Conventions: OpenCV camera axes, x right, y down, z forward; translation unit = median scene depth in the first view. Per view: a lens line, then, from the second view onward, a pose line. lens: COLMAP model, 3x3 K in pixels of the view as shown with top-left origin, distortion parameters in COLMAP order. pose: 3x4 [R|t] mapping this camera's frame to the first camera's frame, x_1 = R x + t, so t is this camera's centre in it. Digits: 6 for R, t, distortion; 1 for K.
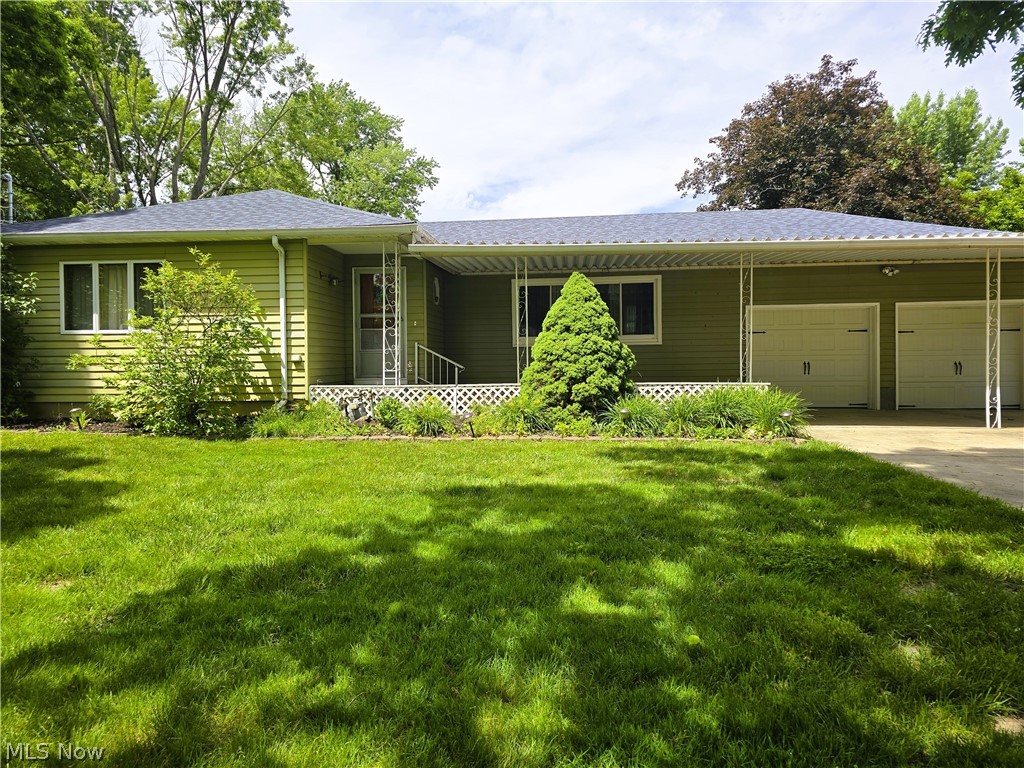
lens RADIAL K [[693.9, 0, 517.0], [0, 693.9, 374.3], [0, 0, 1]] dist [0.052058, -0.034007]
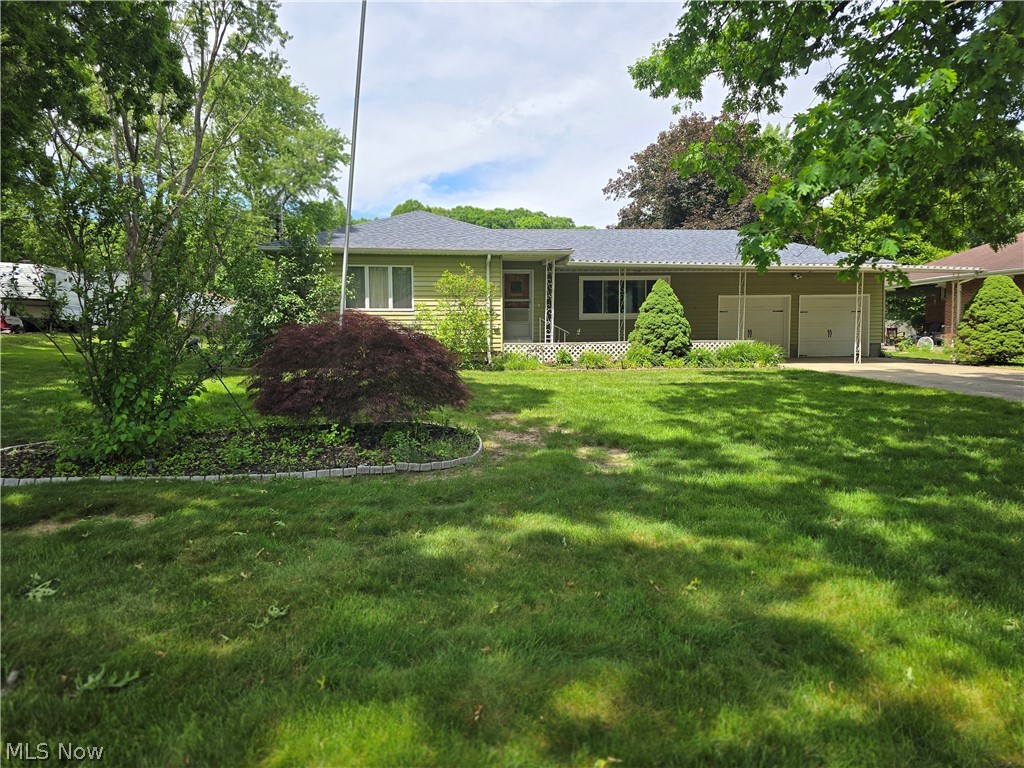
lens RADIAL K [[693.9, 0, 518.5], [0, 693.9, 385.5], [0, 0, 1]] dist [0.052058, -0.034007]
pose [[0.974531, -0.014887, 0.223759, -0.639177], [0.001317, 0.998157, 0.060672, 0.016744], [-0.224250, -0.058832, 0.972754, -0.645363]]
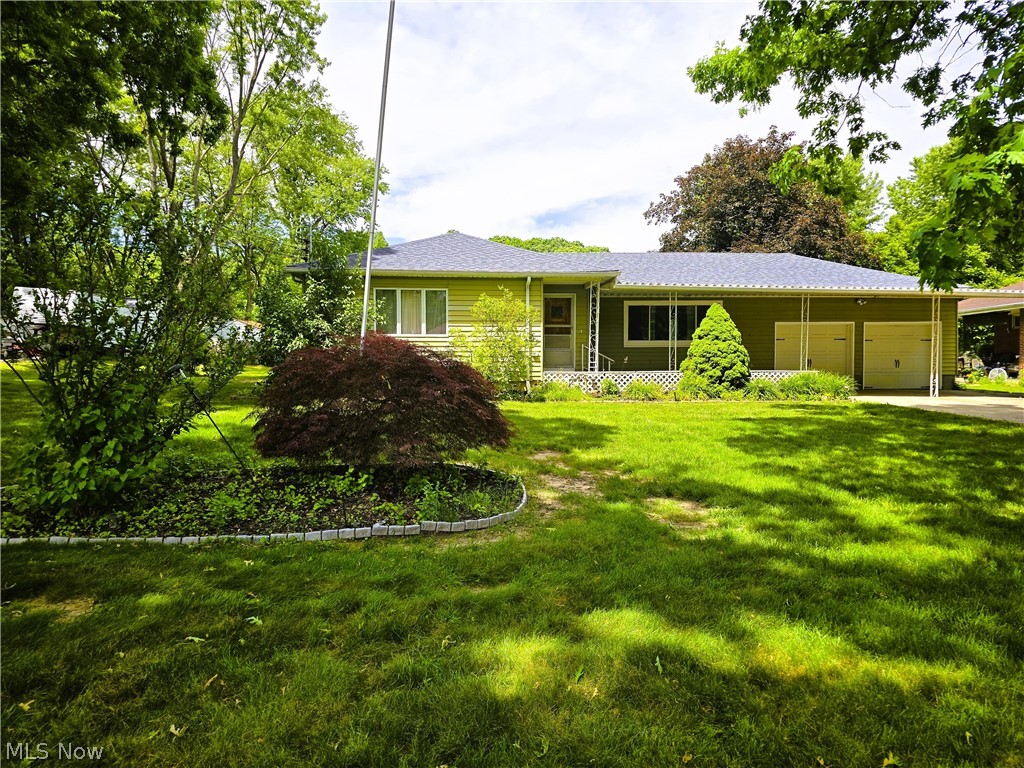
lens RADIAL K [[693.9, 0, 521.7], [0, 693.9, 387.8], [0, 0, 1]] dist [0.052058, -0.034007]
pose [[0.983511, 0.000361, 0.180846, -0.626978], [-0.004627, 0.999721, 0.023165, 0.016561], [-0.180787, -0.023620, 0.983239, -0.517093]]
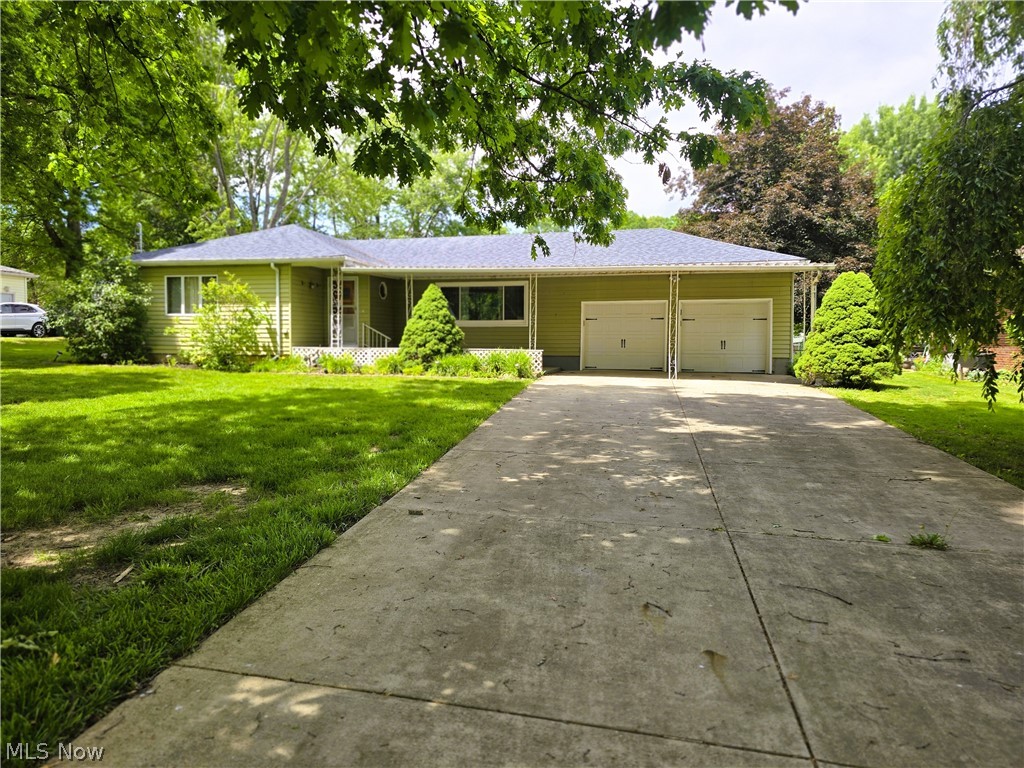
lens RADIAL K [[693.9, 0, 508.2], [0, 693.9, 382.6], [0, 0, 1]] dist [0.052058, -0.034007]
pose [[0.987118, 0.025925, -0.157878, 0.523568], [-0.019062, 0.998813, 0.044826, 0.016853], [0.158853, -0.041239, 0.986441, -0.657560]]
